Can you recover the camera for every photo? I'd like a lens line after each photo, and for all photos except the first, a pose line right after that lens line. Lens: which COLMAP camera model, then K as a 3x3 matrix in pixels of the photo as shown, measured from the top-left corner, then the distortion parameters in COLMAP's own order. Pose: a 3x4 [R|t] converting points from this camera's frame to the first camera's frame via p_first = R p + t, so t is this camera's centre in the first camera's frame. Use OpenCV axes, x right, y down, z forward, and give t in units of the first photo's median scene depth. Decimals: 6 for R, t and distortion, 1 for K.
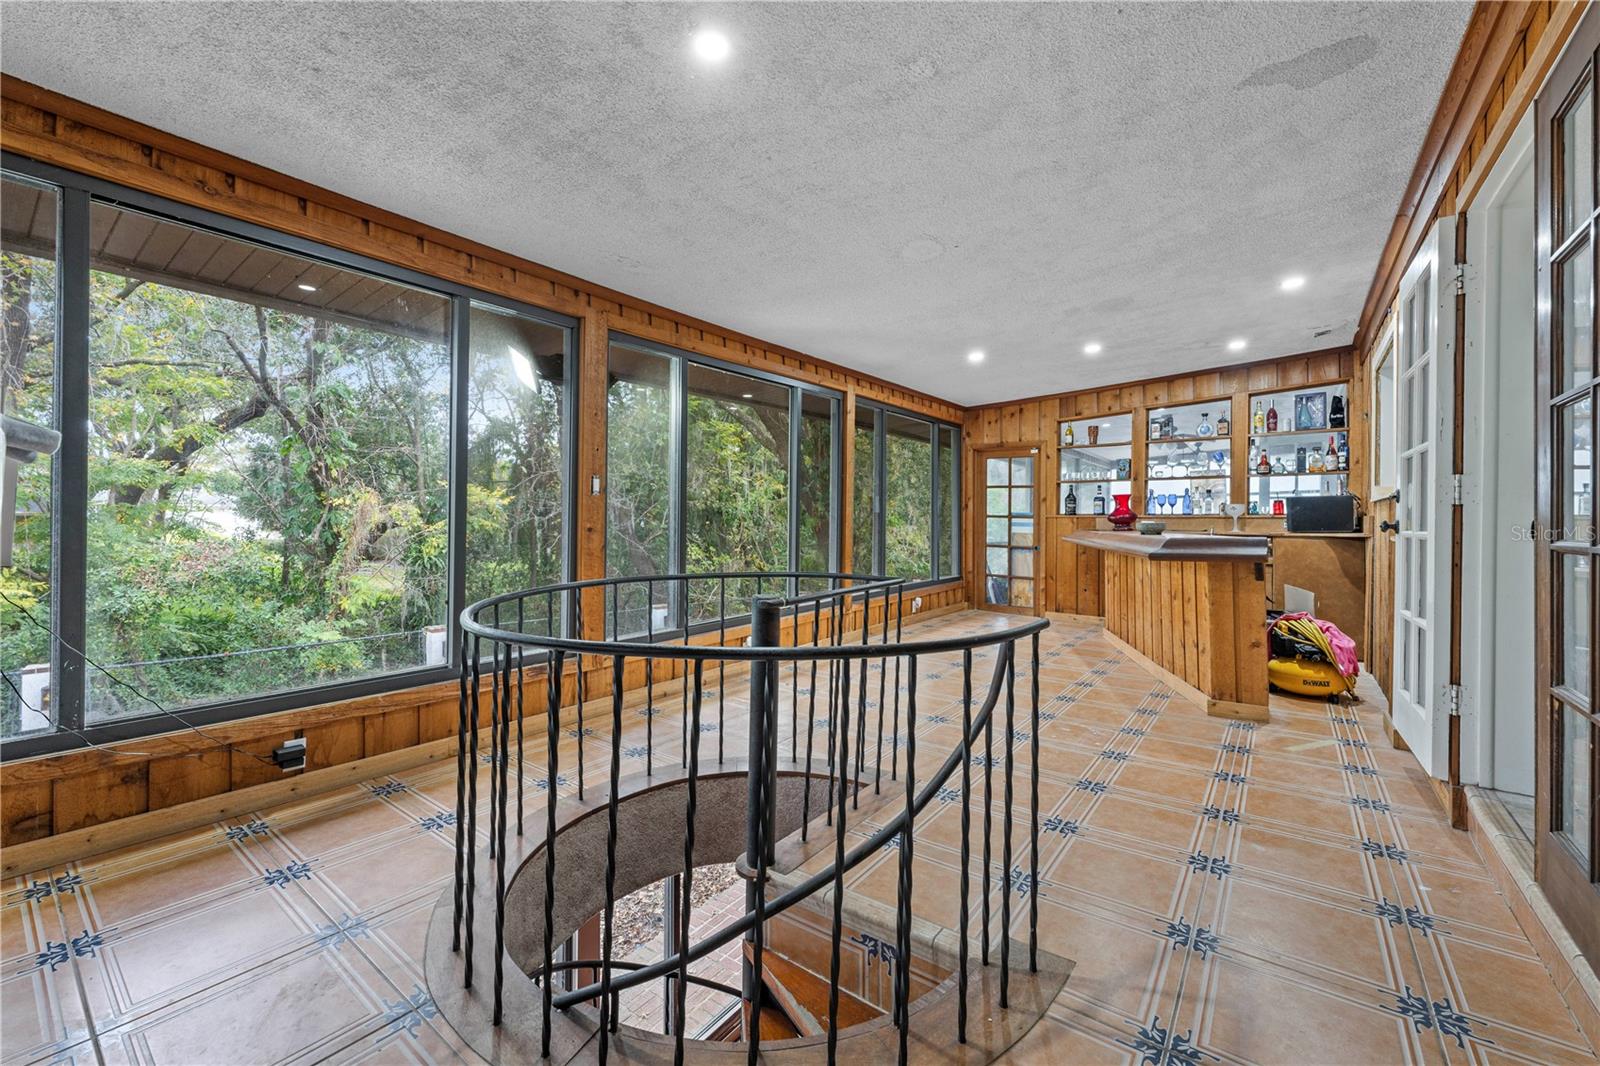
lens RADIAL K [[641.0, 0, 772.9], [0, 641.0, 514.4], [0, 0, 1]] dist [-0.003202, -0.000878]
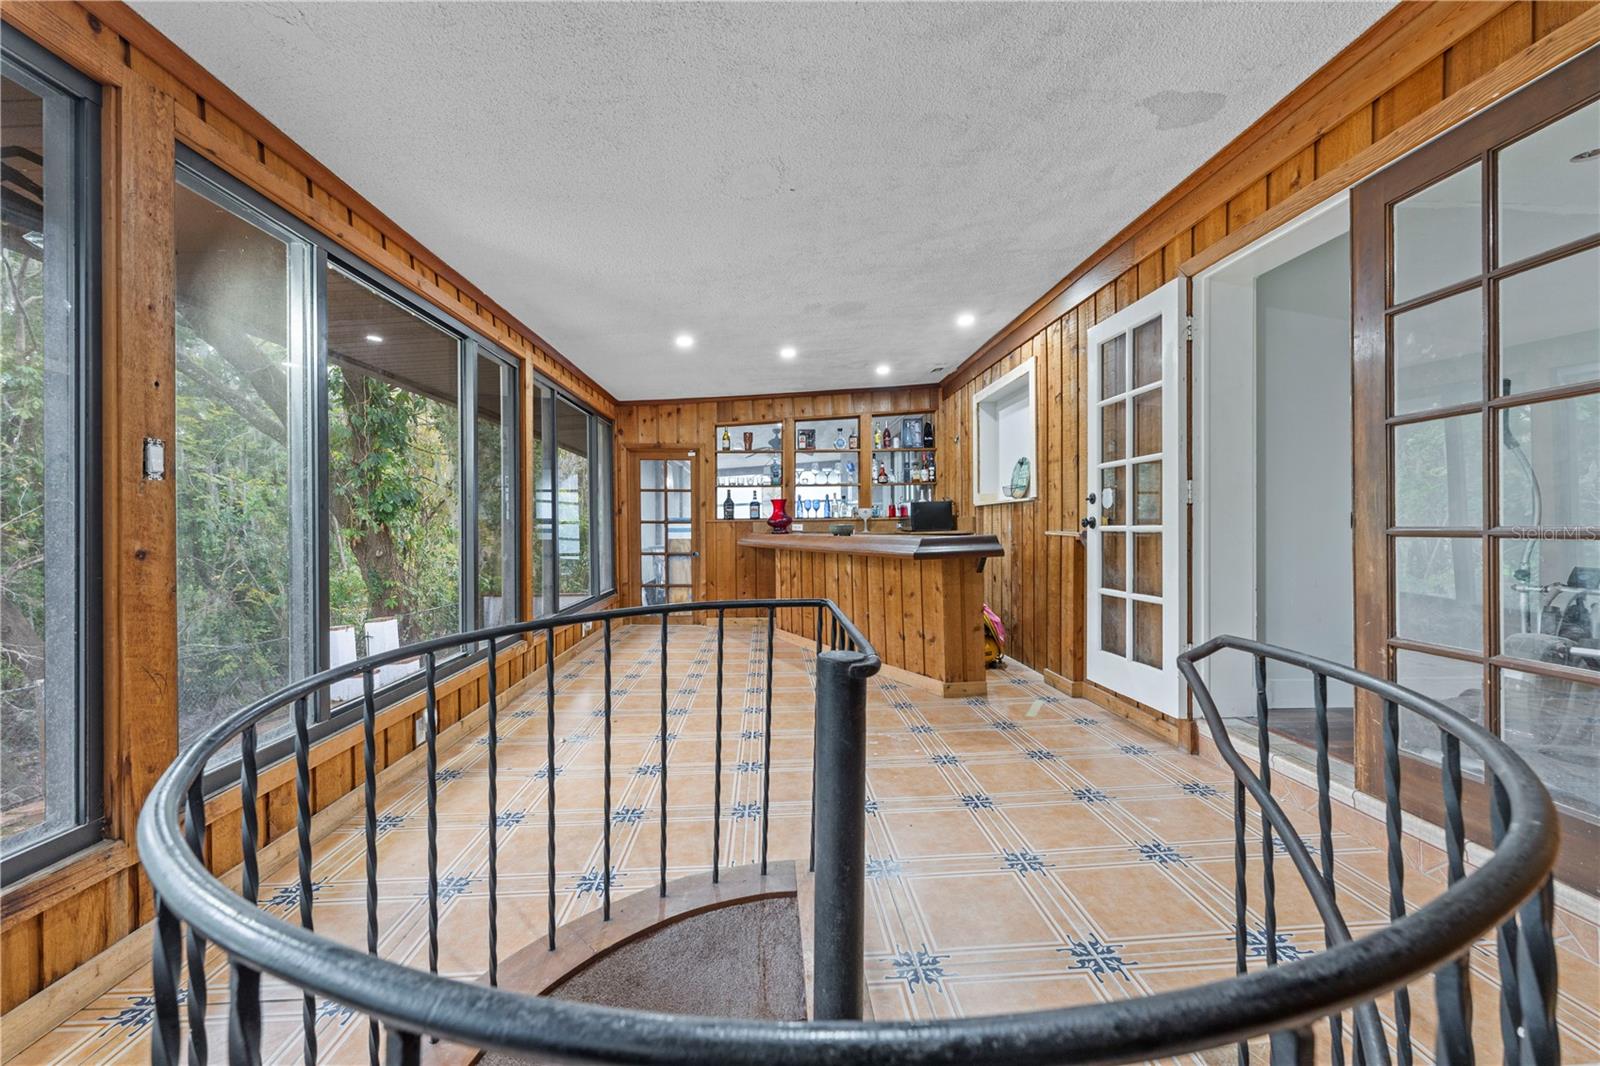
lens RADIAL K [[641.0, 0, 797.4], [0, 641.0, 529.0], [0, 0, 1]] dist [-0.003202, -0.000878]
pose [[0.752027, -0.019123, 0.658855, -0.157233], [0.012090, 0.999811, 0.015219, 0.002552], [-0.659022, -0.003479, 0.752116, 0.231138]]
